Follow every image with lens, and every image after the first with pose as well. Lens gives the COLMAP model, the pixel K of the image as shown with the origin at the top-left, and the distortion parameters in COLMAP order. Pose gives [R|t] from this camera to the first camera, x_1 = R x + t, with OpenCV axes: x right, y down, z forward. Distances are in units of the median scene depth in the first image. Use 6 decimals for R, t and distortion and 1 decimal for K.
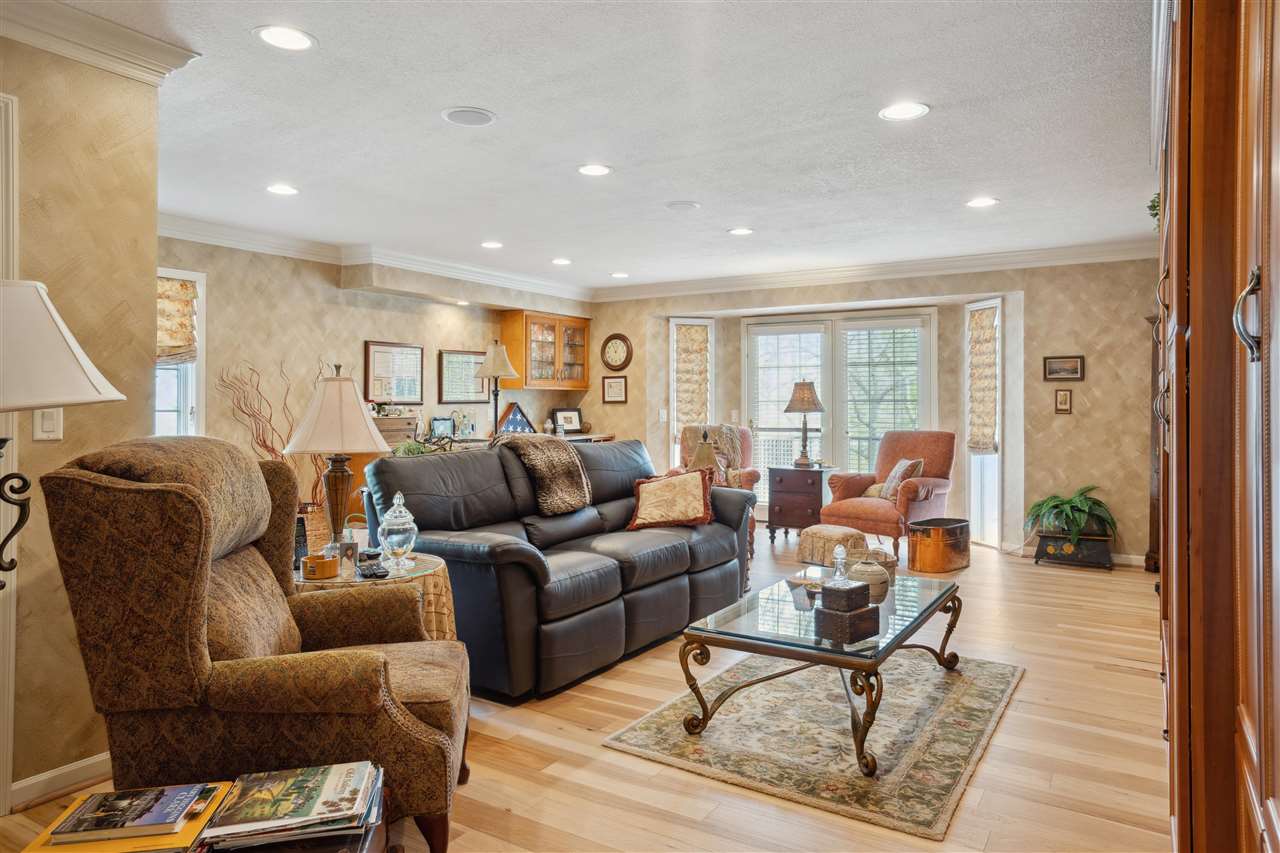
lens RADIAL K [[798.8, 0, 640.7], [0, 798.8, 415.7], [0, 0, 1]] dist [0.001112, 0.000131]
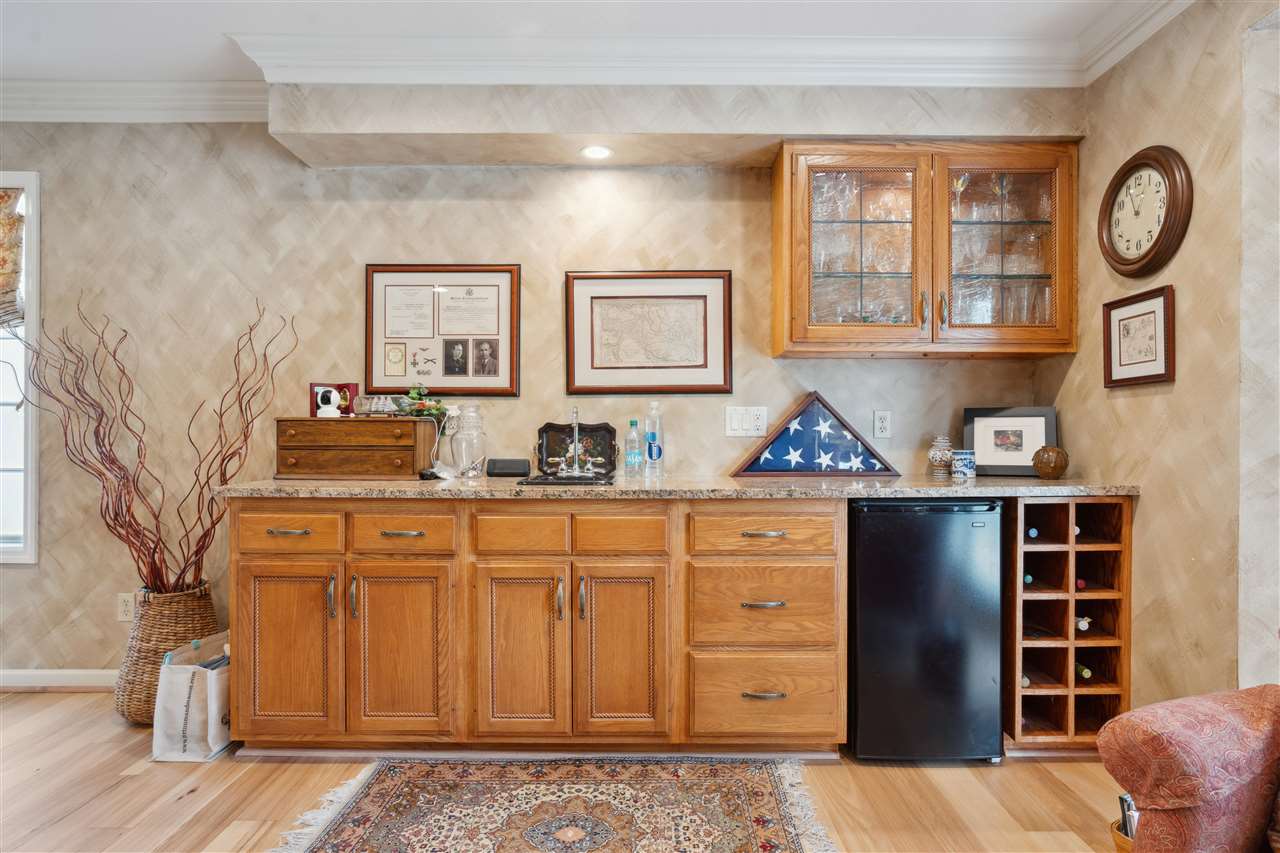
lens RADIAL K [[730.3, 0, 640.2], [0, 730.3, 432.5], [0, 0, 1]] dist [-0.014447, 0.005006]
pose [[0.535184, 0.005376, -0.844719, 0.120041], [-0.017539, 0.999835, -0.004749, 0.008538], [0.844554, 0.017357, 0.535189, 0.852941]]
